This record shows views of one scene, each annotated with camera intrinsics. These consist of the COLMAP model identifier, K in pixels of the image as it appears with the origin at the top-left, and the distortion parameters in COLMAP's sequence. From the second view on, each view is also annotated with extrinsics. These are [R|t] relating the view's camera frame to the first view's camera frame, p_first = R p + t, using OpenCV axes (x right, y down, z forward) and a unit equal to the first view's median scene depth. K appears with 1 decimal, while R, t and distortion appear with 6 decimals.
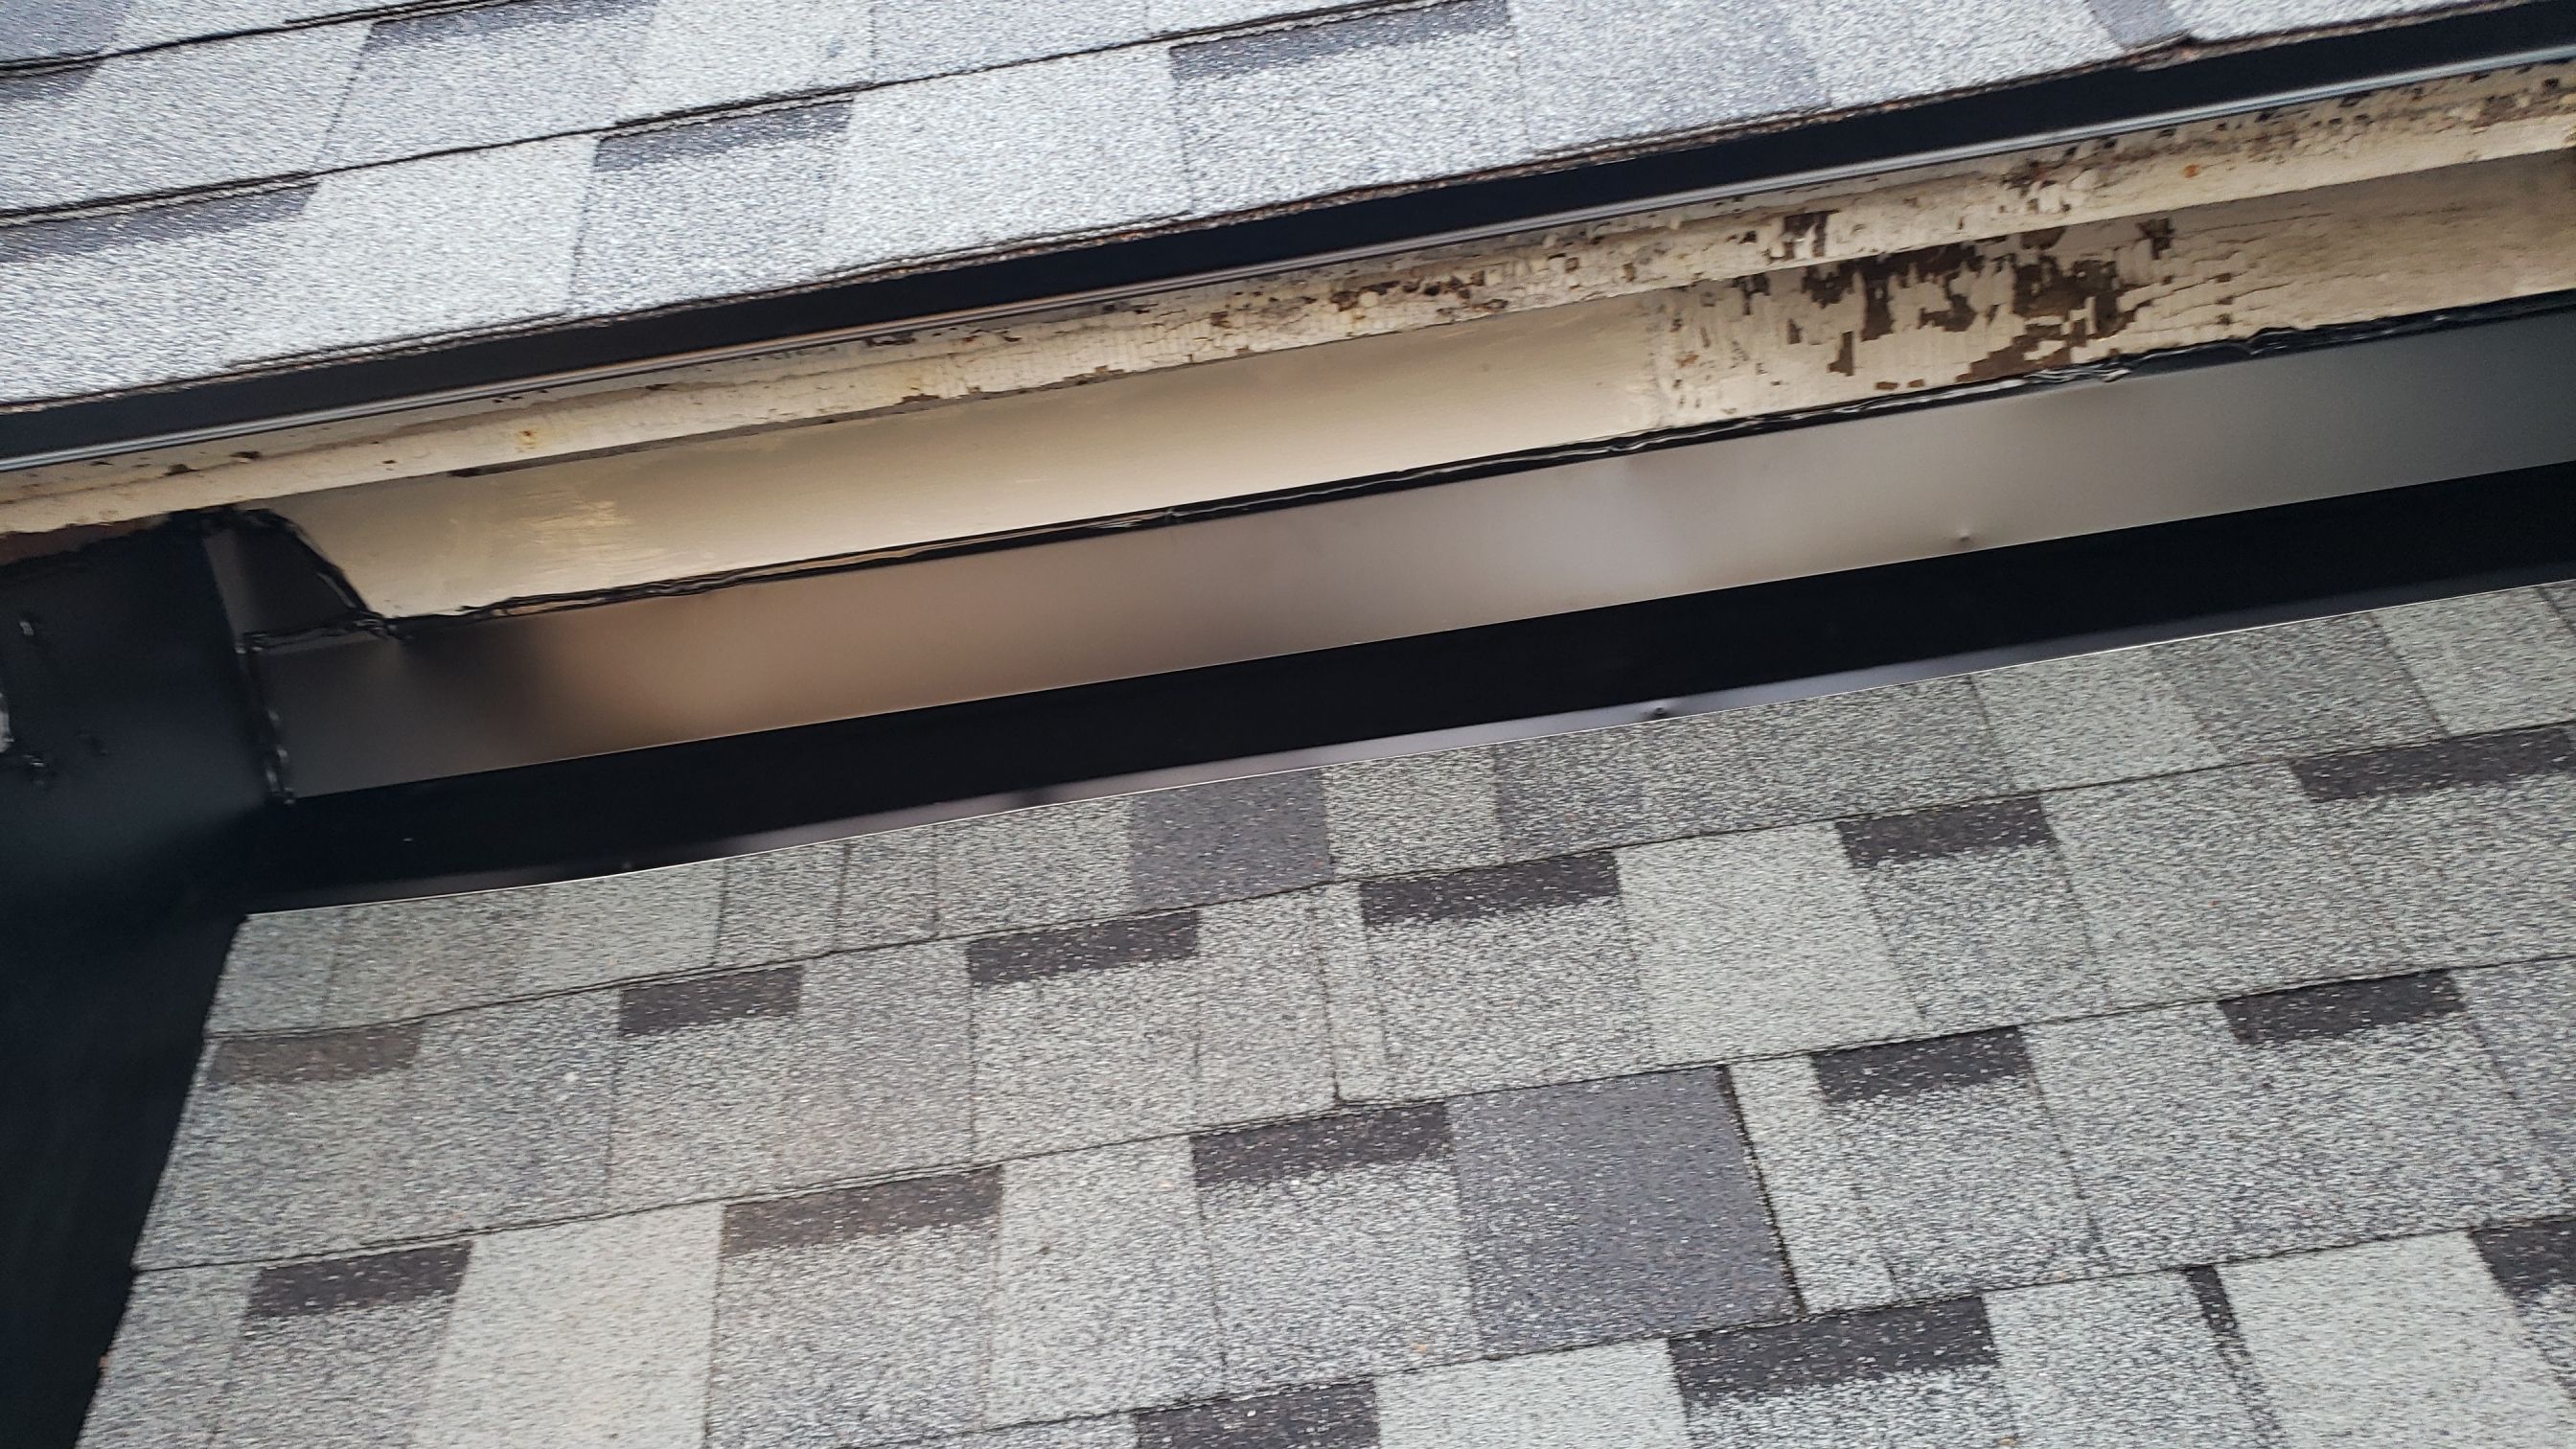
lens RADIAL K [[2032.4, 0, 1278.6], [0, 2032.4, 753.7], [0, 0, 1]] dist [-0.019182, 0.055244]
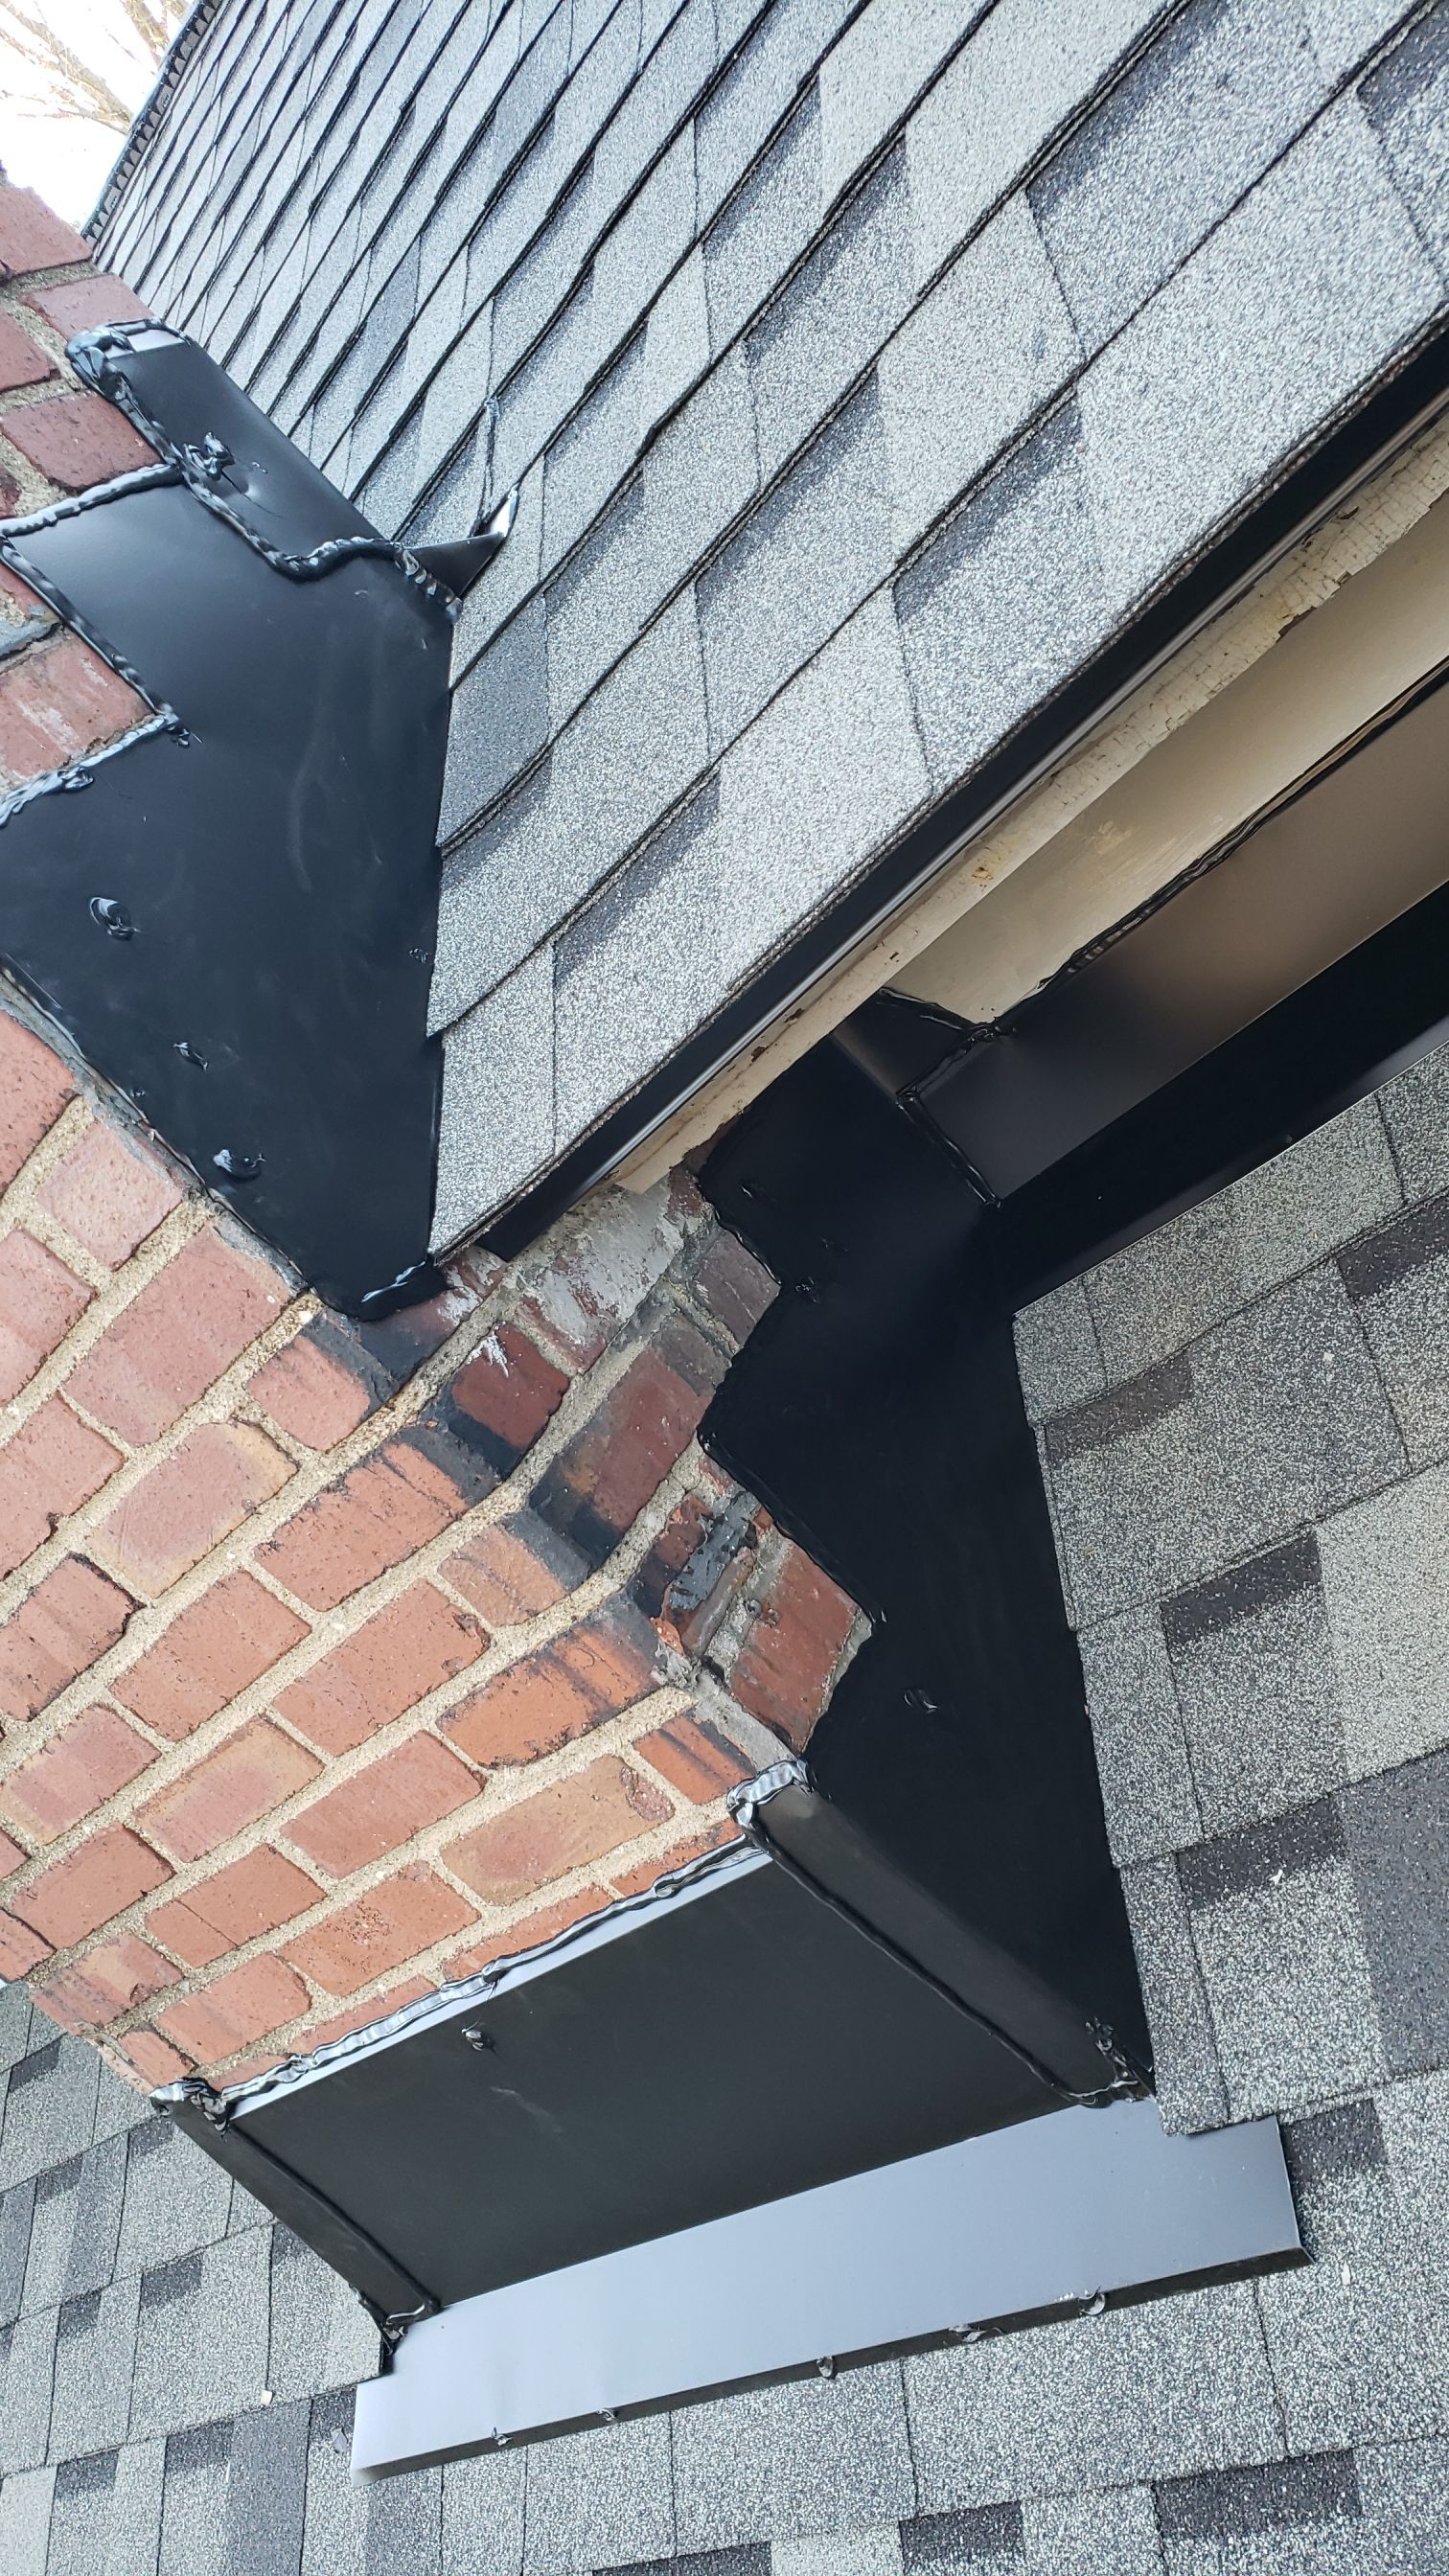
lens RADIAL K [[2009.9, 0, 727.0], [0, 2009.9, 1319.7], [0, 0, 1]] dist [0.098613, -0.150523]
pose [[0.703101, -0.352262, -0.617705, 0.092106], [0.484921, 0.872878, 0.054180, -0.069944], [0.520096, -0.337632, 0.784541, 0.035685]]
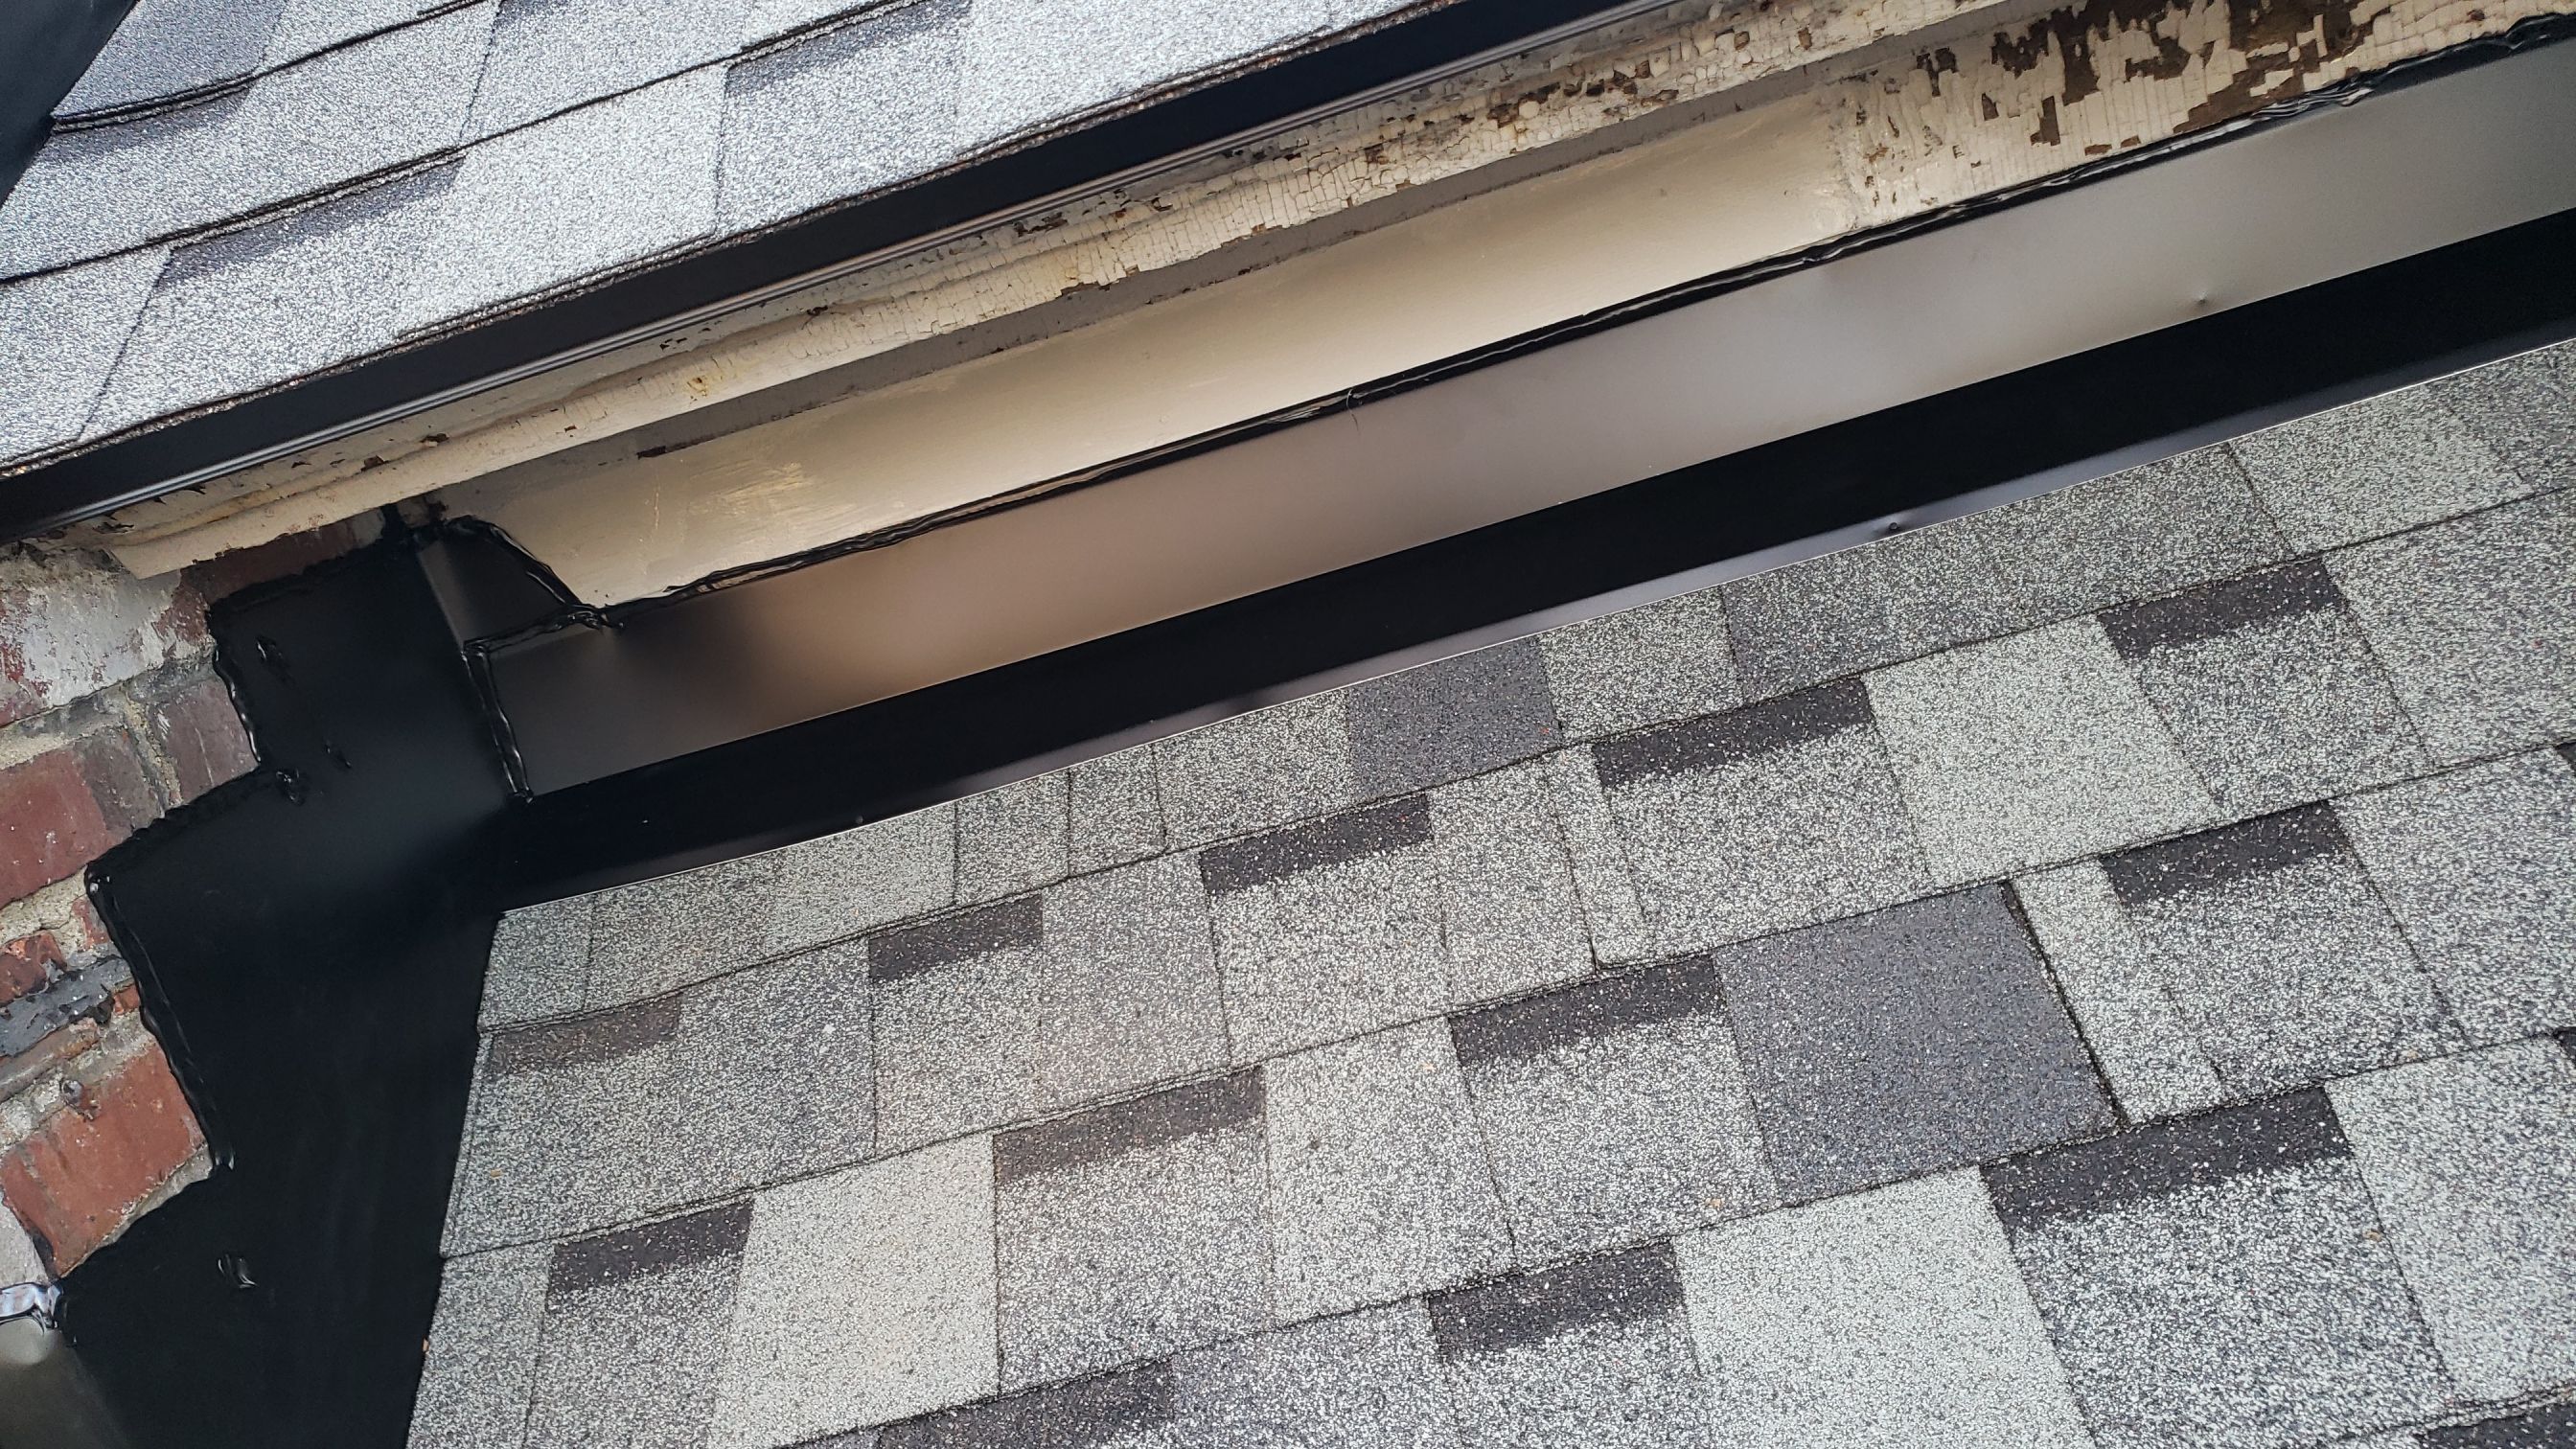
lens RADIAL K [[2037.6, 0, 1291.7], [0, 2037.6, 754.6], [0, 0, 1]] dist [-0.013542, 0.054226]
pose [[0.987219, -0.120546, -0.104247, -0.001554], [0.122744, 0.992326, 0.014905, 0.041794], [0.101650, -0.027510, 0.994440, 0.030995]]
